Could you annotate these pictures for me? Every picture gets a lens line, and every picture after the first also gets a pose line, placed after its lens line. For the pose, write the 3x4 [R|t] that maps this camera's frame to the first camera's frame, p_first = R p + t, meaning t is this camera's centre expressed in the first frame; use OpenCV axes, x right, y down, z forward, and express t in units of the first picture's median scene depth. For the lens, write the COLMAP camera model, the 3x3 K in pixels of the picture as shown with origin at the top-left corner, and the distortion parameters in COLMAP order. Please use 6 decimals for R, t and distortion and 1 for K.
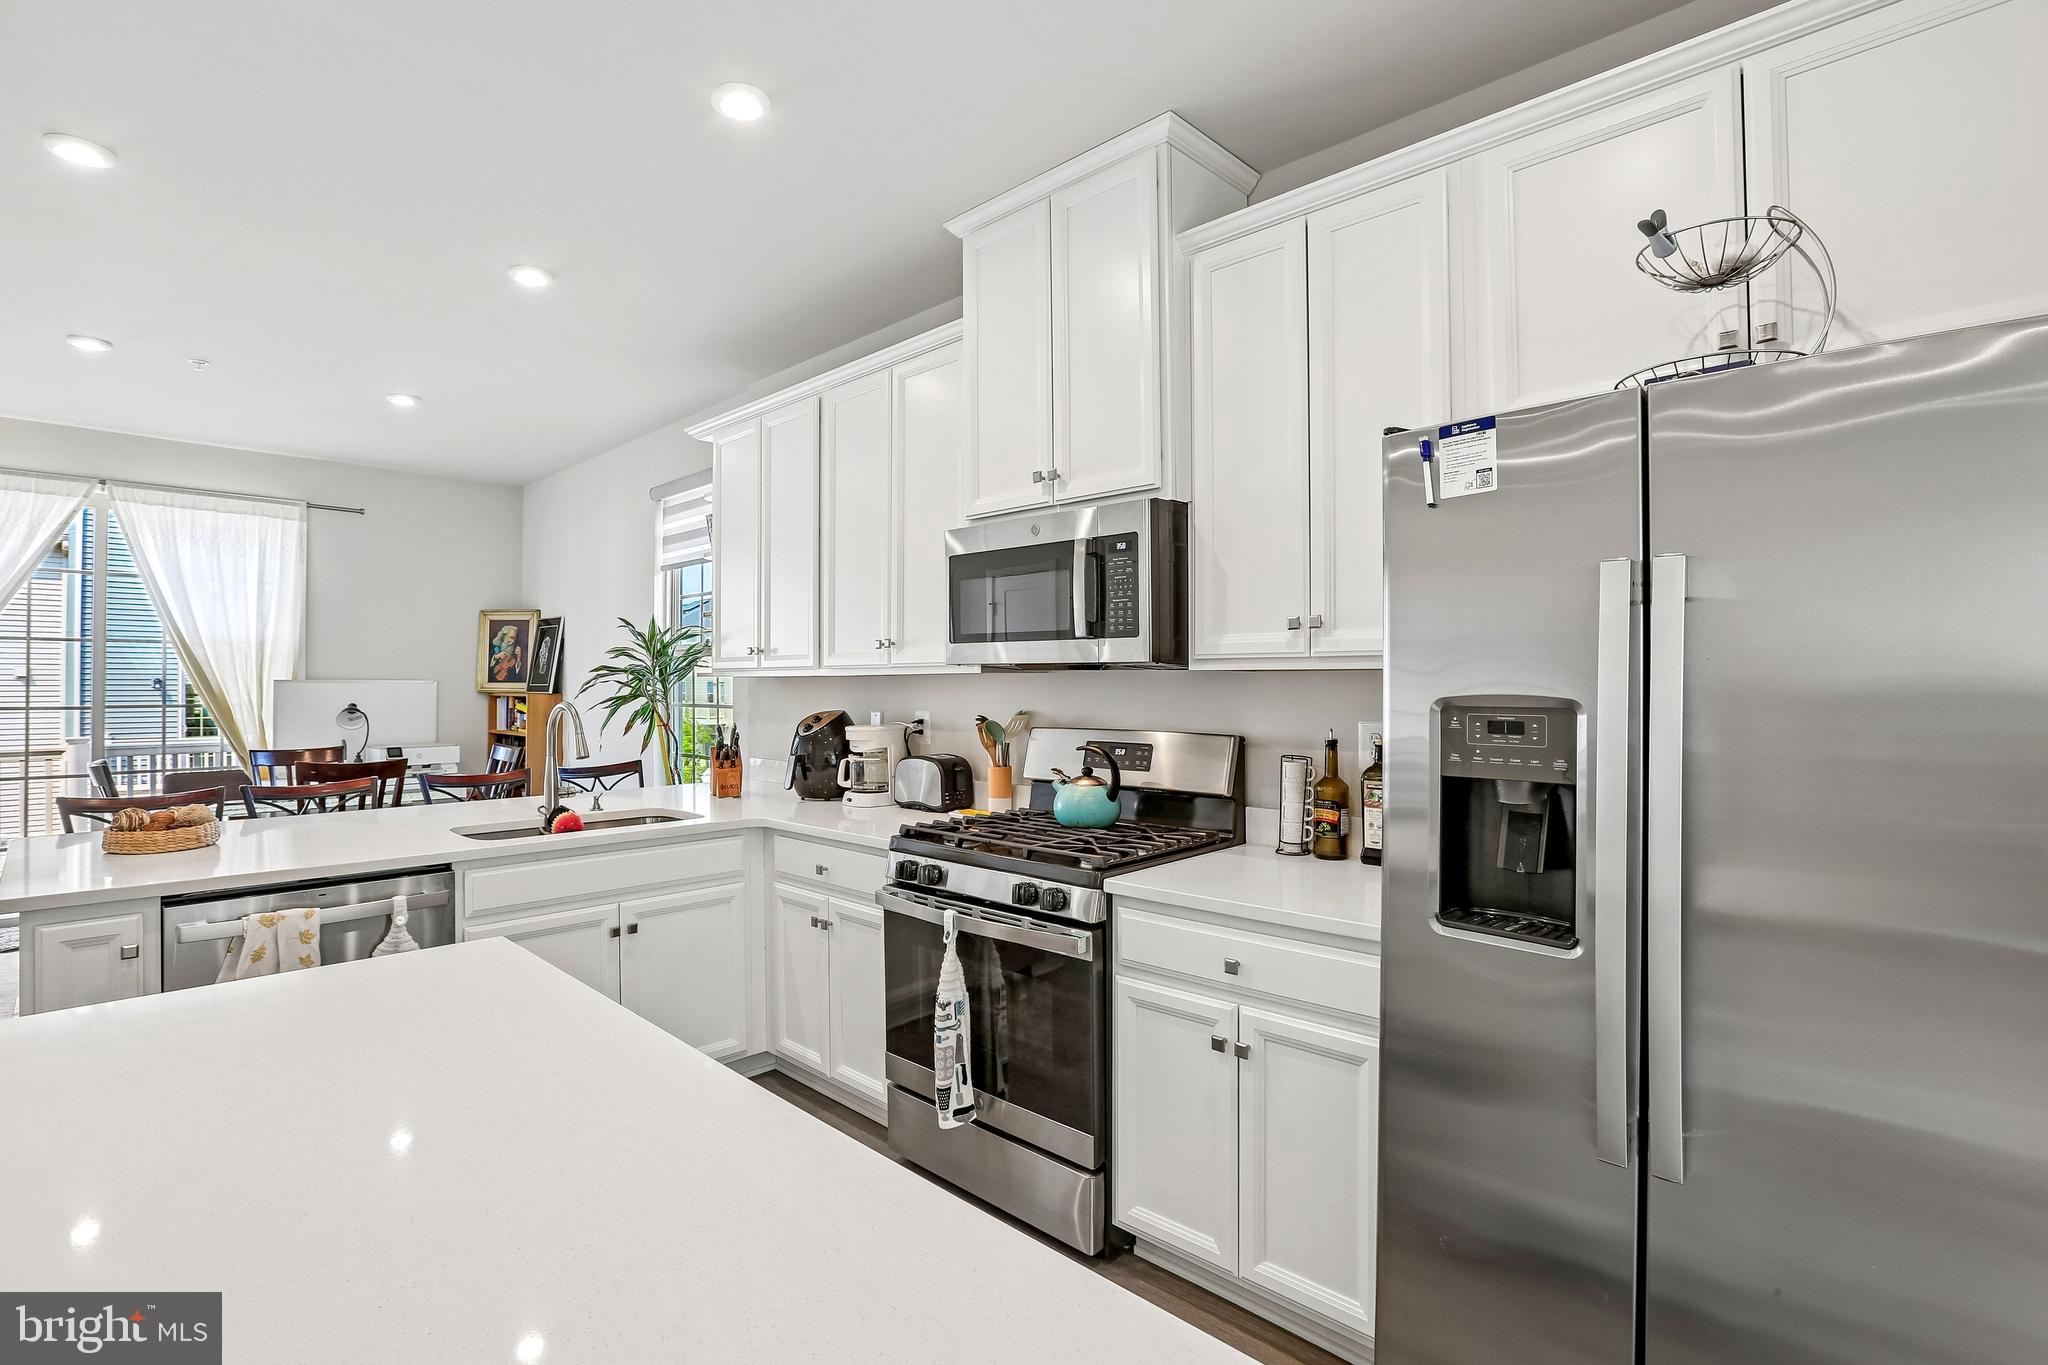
lens RADIAL K [[965.0, 0, 1020.8], [0, 965.0, 674.6], [0, 0, 1]] dist [-0.019433, 0.000768]
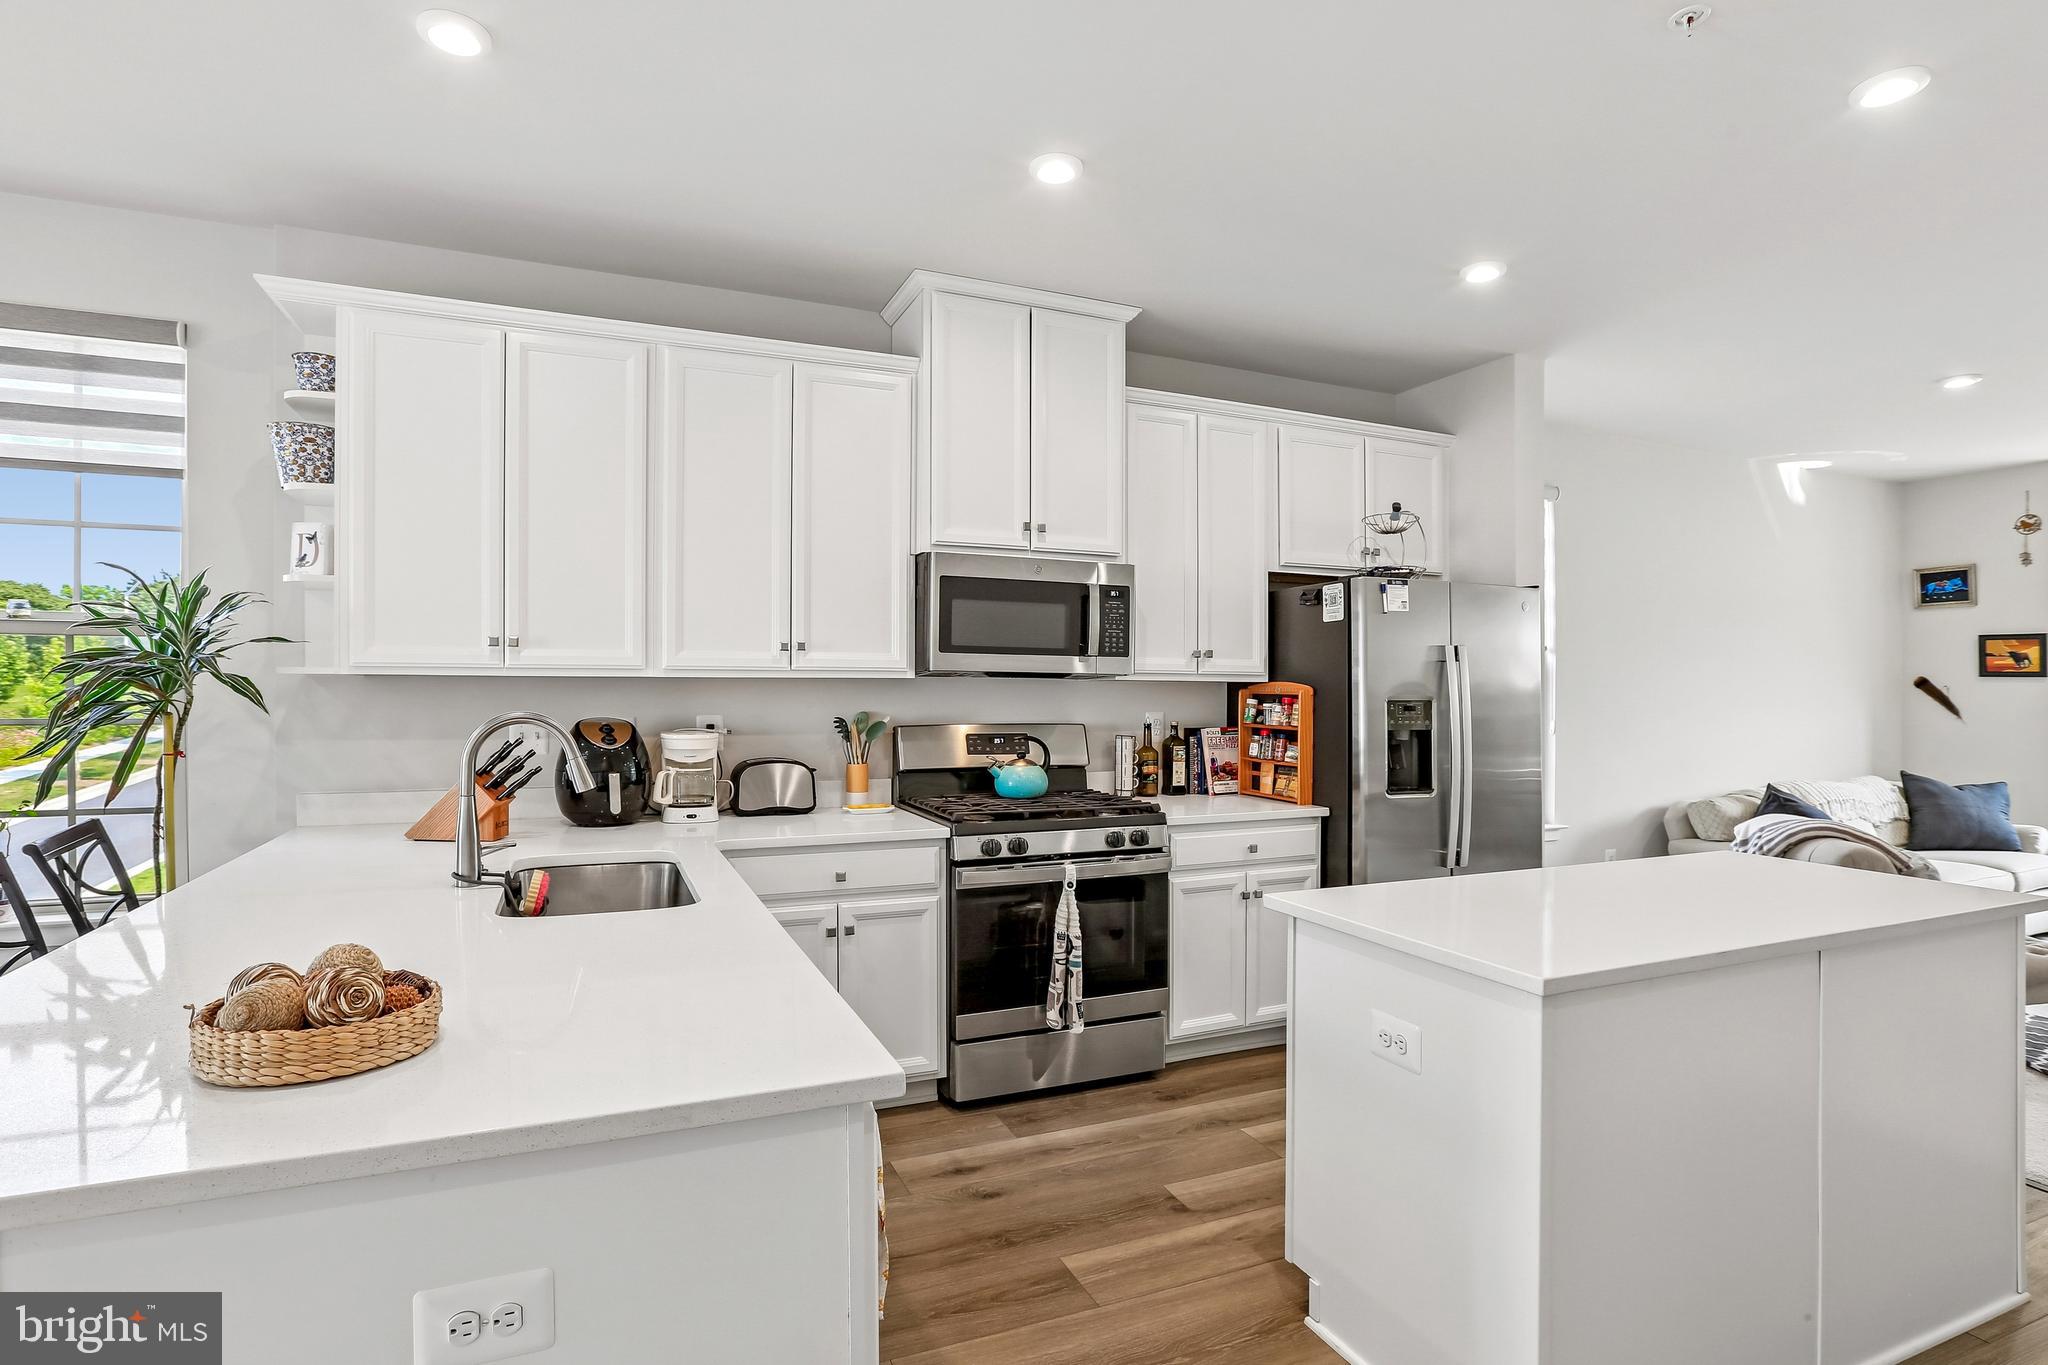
lens RADIAL K [[965.7, 0, 1008.7], [0, 965.7, 679.4], [0, 0, 1]] dist [-0.042737, 0.017115]
pose [[0.409823, 0.012966, 0.912073, -1.154776], [-0.016267, 0.999844, -0.006905, 0.007086], [-0.912020, -0.012007, 0.409970, 0.496244]]
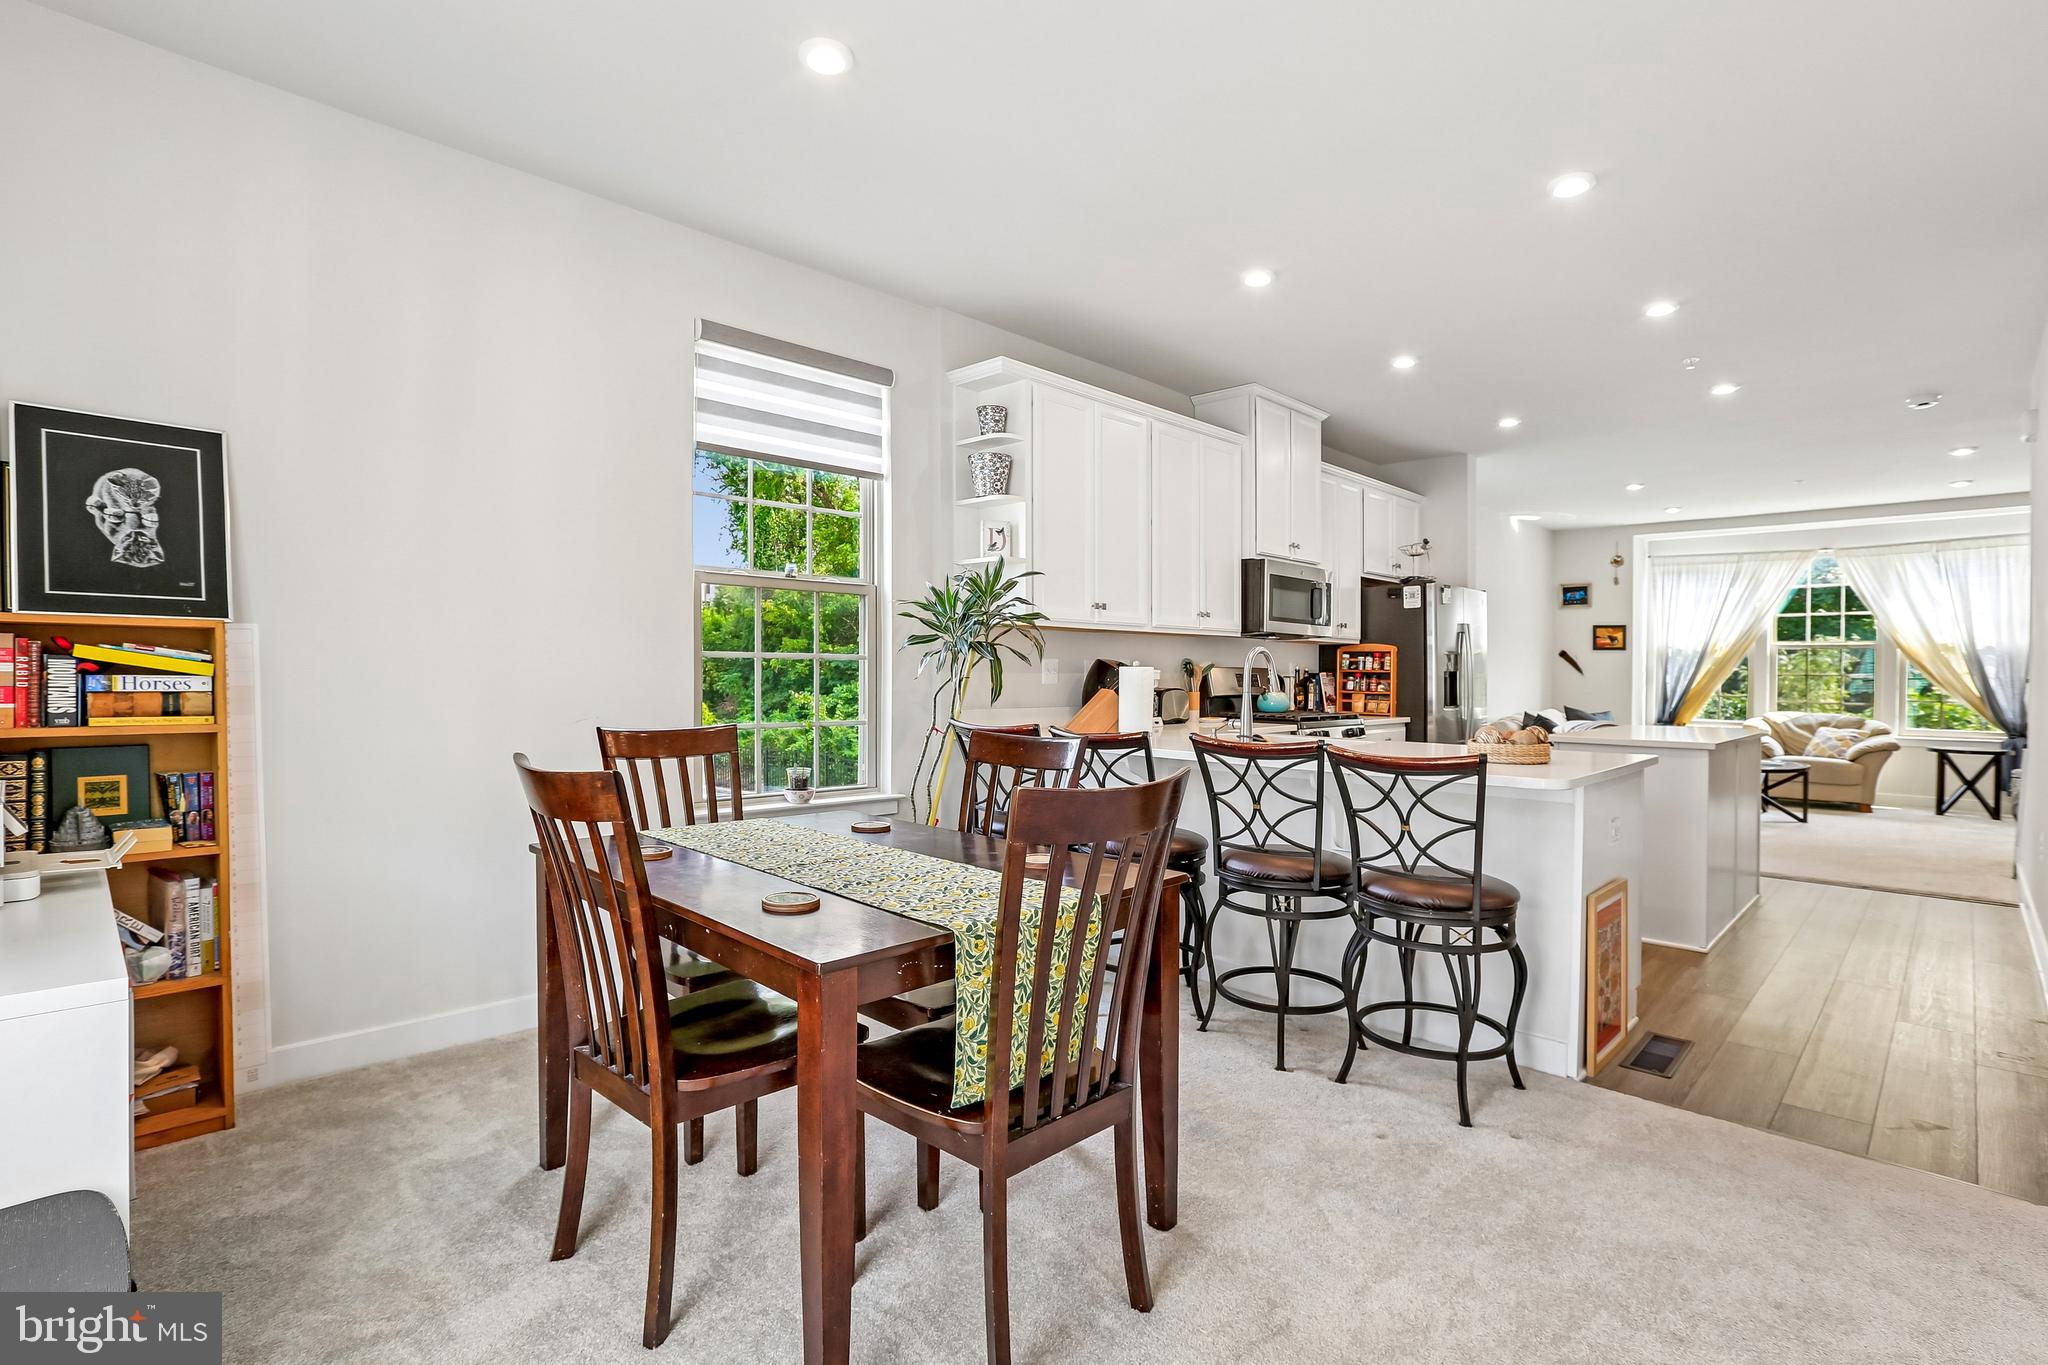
lens RADIAL K [[1012.5, 0, 1002.8], [0, 1012.5, 659.1], [0, 0, 1]] dist [-0.017066, -0.000661]
pose [[0.006984, 0.015061, 0.999862, -2.174246], [-0.019680, 0.999695, -0.014921, 0.087676], [-0.999782, -0.019574, 0.007279, 1.609579]]
